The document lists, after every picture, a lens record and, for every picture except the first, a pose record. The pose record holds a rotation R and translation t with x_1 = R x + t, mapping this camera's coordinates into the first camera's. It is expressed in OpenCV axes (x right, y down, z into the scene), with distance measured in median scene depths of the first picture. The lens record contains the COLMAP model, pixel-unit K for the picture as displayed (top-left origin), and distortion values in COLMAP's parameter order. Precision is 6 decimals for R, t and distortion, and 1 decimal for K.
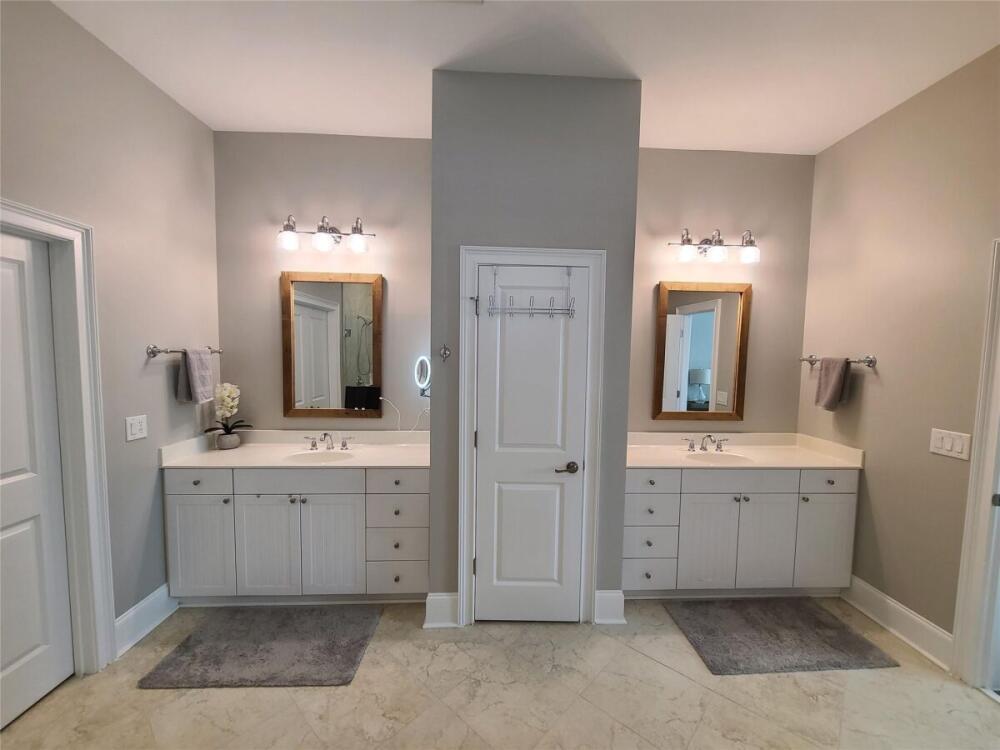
lens RADIAL K [[410.4, 0, 504.6], [0, 410.4, 377.9], [0, 0, 1]] dist [0.001791, -0.001426]
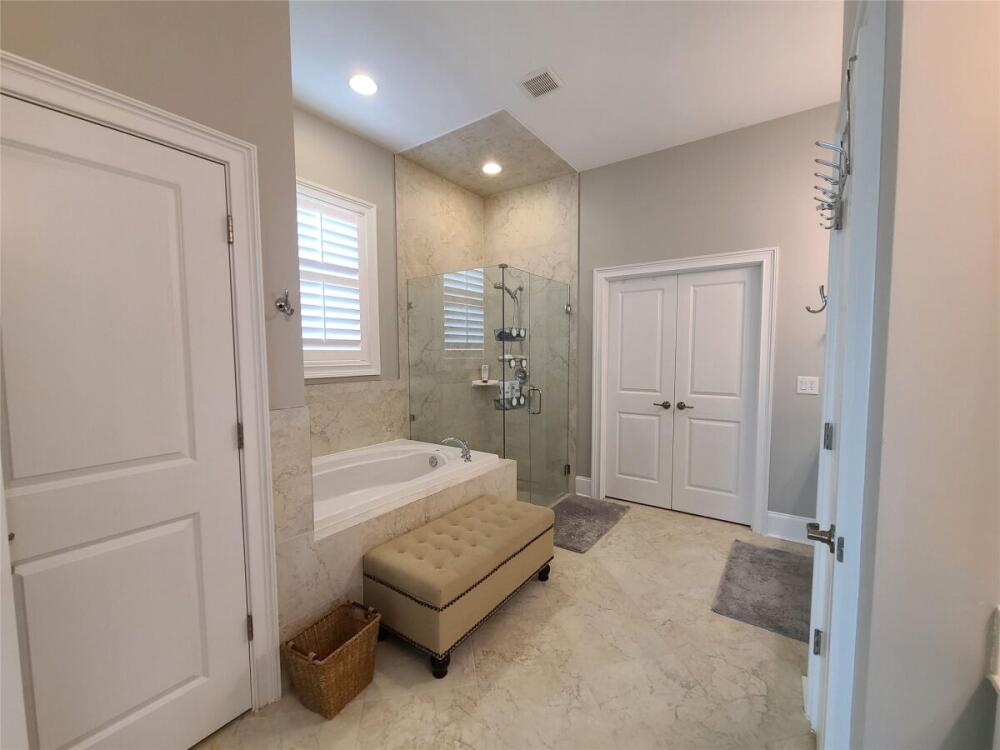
lens RADIAL K [[410.4, 0, 503.3], [0, 410.4, 378.7], [0, 0, 1]] dist [0.001791, -0.001426]
pose [[-0.618007, 0.032078, -0.785518, 0.809616], [-0.055300, 0.994919, 0.084137, 0.048102], [0.784225, 0.095437, -0.613093, 1.139922]]
